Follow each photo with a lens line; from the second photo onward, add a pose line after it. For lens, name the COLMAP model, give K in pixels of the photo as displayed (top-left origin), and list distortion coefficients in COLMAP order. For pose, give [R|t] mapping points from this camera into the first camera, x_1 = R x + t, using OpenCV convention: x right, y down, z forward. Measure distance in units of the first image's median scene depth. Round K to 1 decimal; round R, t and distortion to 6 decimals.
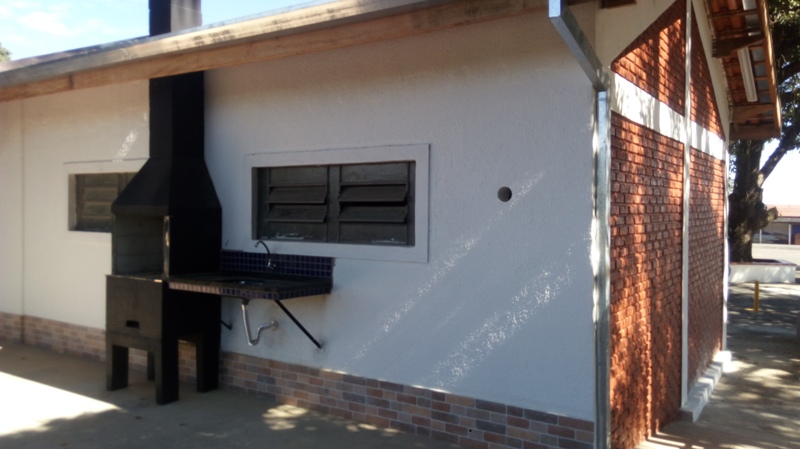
lens RADIAL K [[661.0, 0, 404.9], [0, 661.0, 224.7], [0, 0, 1]] dist [0.080535, -0.137779]
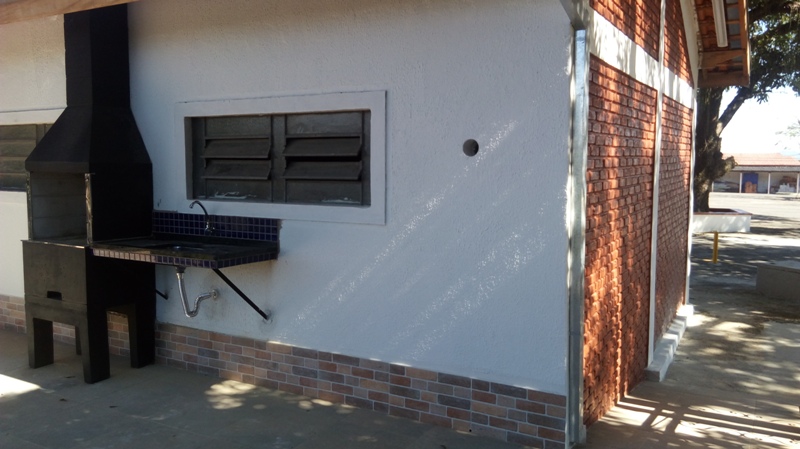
lens RADIAL K [[661.0, 0, 401.0], [0, 661.0, 223.0], [0, 0, 1]] dist [0.080535, -0.137779]
pose [[0.998262, -0.011231, 0.057846, 0.003929], [0.007031, 0.997357, 0.072316, -0.008483], [-0.058506, -0.071783, 0.995703, 0.093335]]
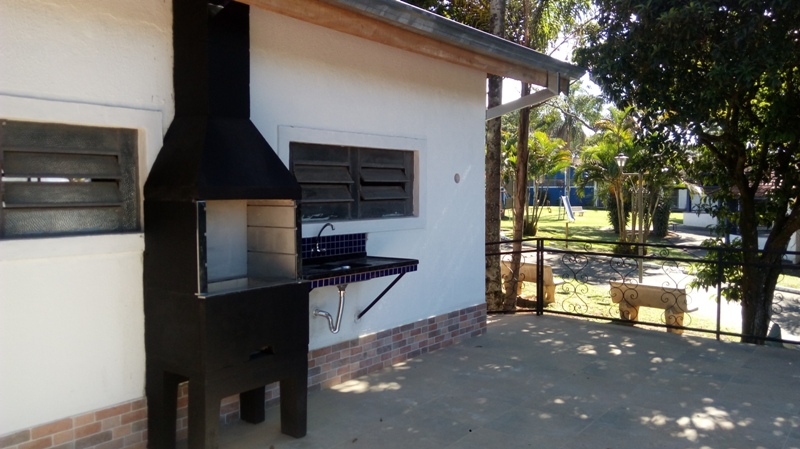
lens RADIAL K [[661.0, 0, 403.9], [0, 661.0, 231.2], [0, 0, 1]] dist [0.080535, -0.137779]
pose [[0.061603, -0.073541, 0.995388, -1.170720], [0.021816, 0.997143, 0.072320, -0.030465], [-0.997862, 0.017260, 0.063032, 0.847235]]
